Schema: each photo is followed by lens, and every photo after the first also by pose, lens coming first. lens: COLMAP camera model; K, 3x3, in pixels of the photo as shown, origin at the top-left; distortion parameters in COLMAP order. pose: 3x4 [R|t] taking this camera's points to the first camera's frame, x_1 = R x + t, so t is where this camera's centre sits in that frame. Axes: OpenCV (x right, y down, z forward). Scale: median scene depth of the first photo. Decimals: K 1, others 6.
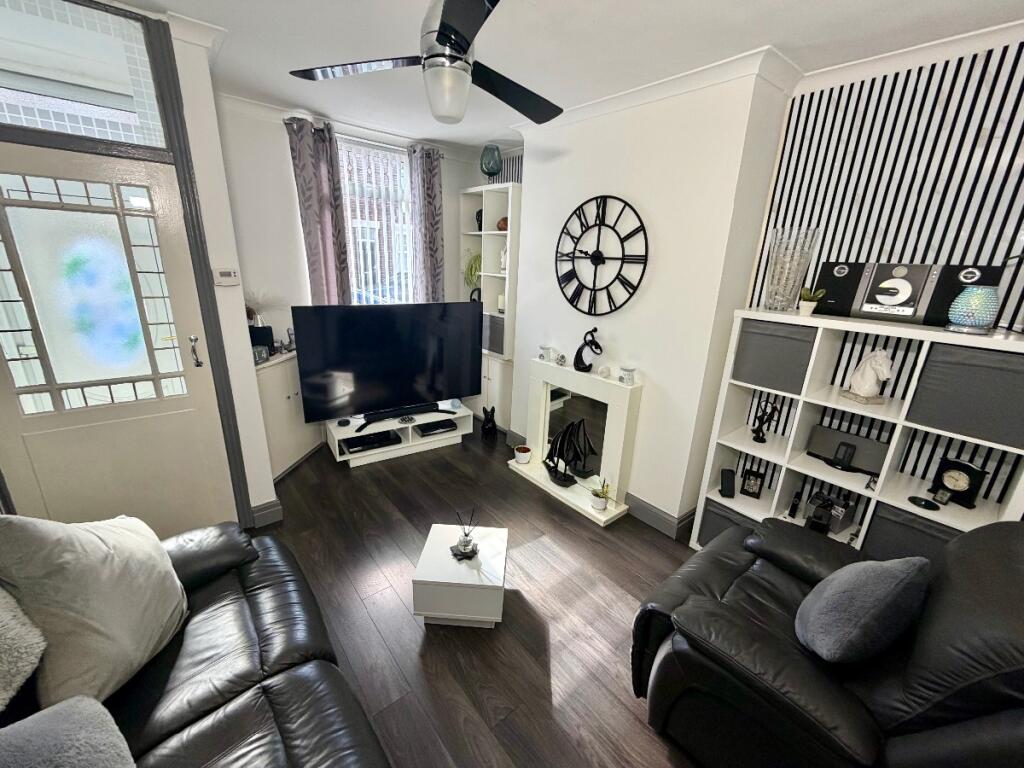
lens RADIAL K [[408.2, 0, 515.0], [0, 408.2, 385.9], [0, 0, 1]] dist [0.000811, 0.000312]
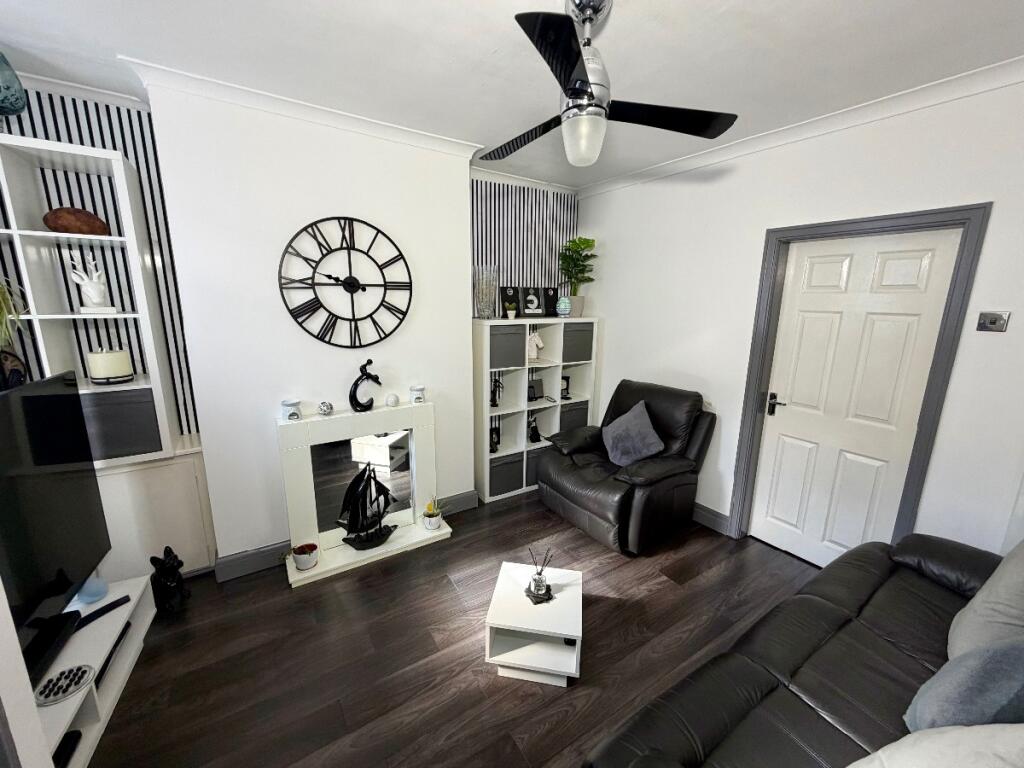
lens RADIAL K [[408.2, 0, 509.3], [0, 408.2, 383.6], [0, 0, 1]] dist [0.000811, 0.000312]
pose [[0.133117, -0.247077, 0.959809, -0.664250], [0.287137, 0.936509, 0.201256, -0.189121], [-0.948595, 0.248806, 0.195610, 0.544448]]
